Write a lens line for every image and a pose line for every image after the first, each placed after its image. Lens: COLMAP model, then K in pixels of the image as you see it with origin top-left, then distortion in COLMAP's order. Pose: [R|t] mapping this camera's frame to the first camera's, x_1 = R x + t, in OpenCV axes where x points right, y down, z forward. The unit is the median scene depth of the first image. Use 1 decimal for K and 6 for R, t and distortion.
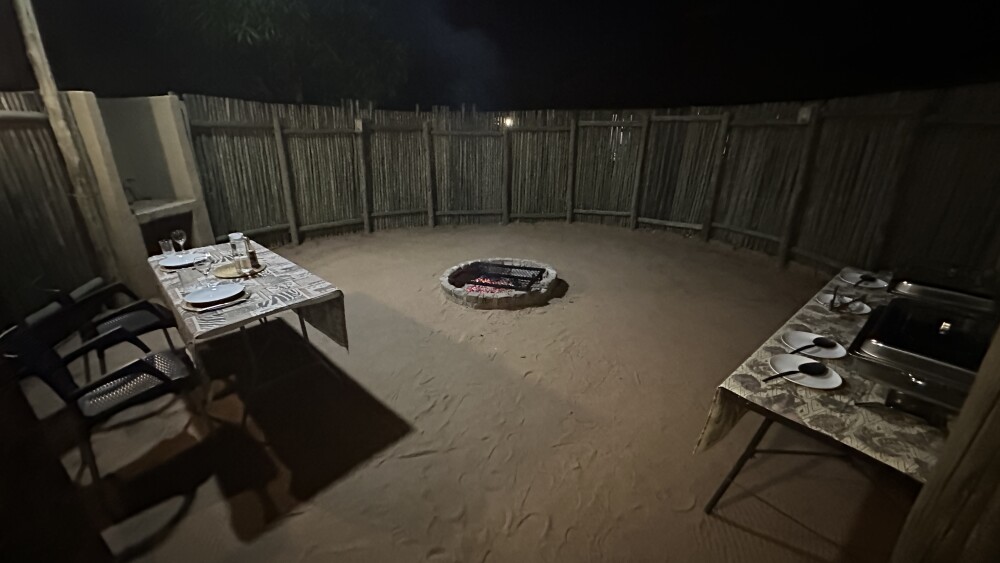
lens RADIAL K [[402.3, 0, 501.6], [0, 402.3, 282.1], [0, 0, 1]] dist [0.000238, -0.000154]
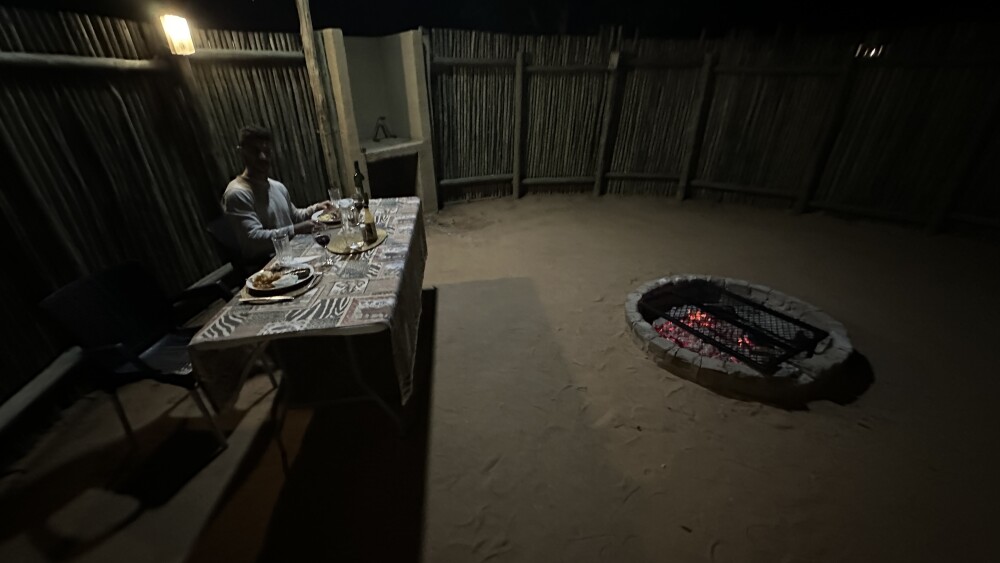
lens RADIAL K [[402.3, 0, 502.2], [0, 402.3, 279.0], [0, 0, 1]] dist [0.000238, -0.000154]
pose [[0.785102, 0.276049, -0.554447, 0.041549], [-0.208165, 0.960715, 0.183558, -0.101576], [0.583336, -0.028695, 0.811724, 0.292820]]
